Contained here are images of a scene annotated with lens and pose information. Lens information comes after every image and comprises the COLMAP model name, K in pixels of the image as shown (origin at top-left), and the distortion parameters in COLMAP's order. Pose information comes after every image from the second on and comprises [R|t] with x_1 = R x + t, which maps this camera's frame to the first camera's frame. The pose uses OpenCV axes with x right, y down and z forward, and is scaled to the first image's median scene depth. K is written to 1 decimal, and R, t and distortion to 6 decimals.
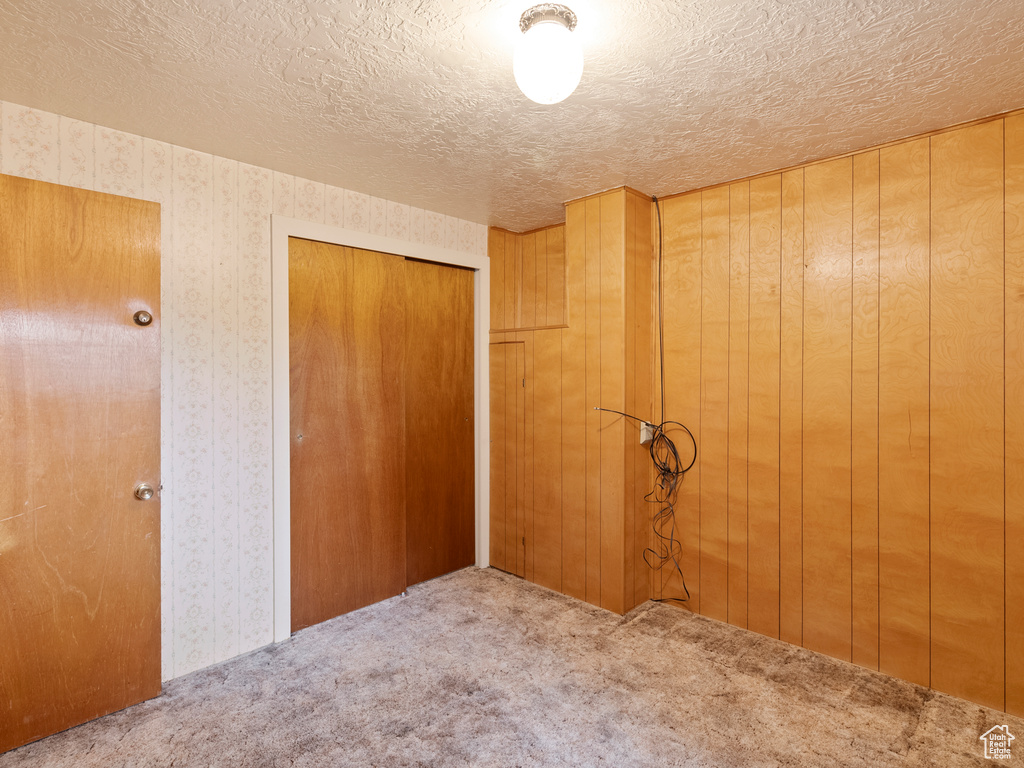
lens RADIAL K [[532.7, 0, 511.6], [0, 532.7, 374.1], [0, 0, 1]] dist [-0.002539, 0.002329]
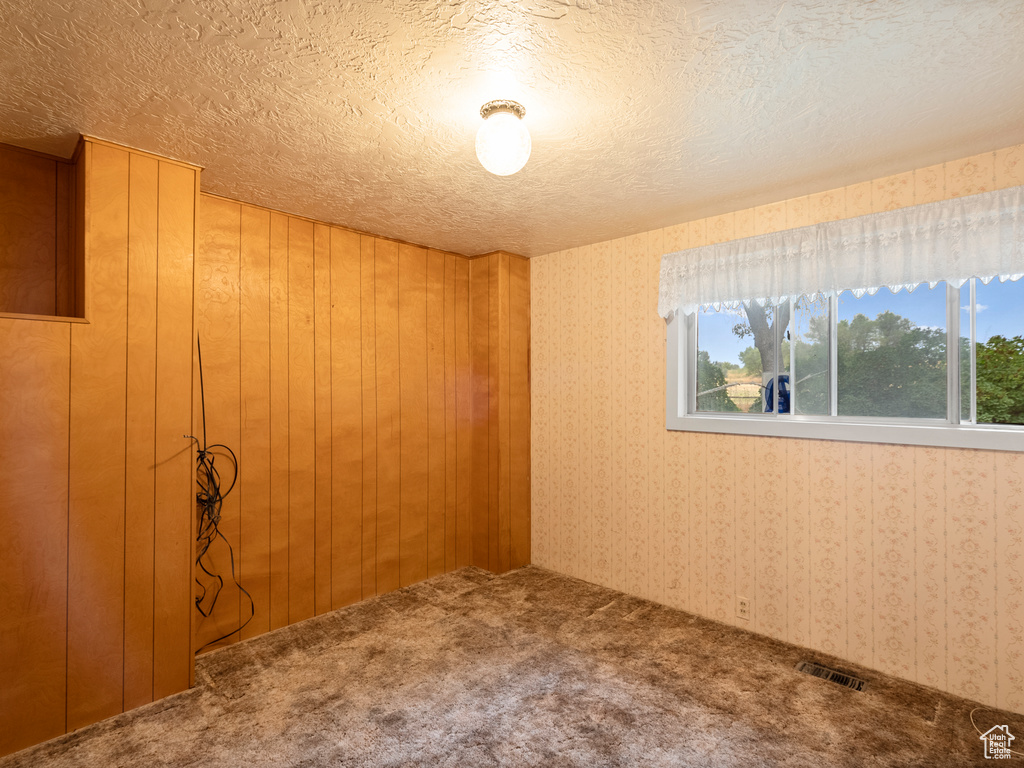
lens RADIAL K [[532.7, 0, 512.7], [0, 532.7, 390.4], [0, 0, 1]] dist [-0.002539, 0.002329]
pose [[-0.016200, 0.001122, 0.999868, -0.729356], [0.004209, 0.999991, -0.001054, -0.000399], [-0.999860, 0.004192, -0.016205, 0.611187]]
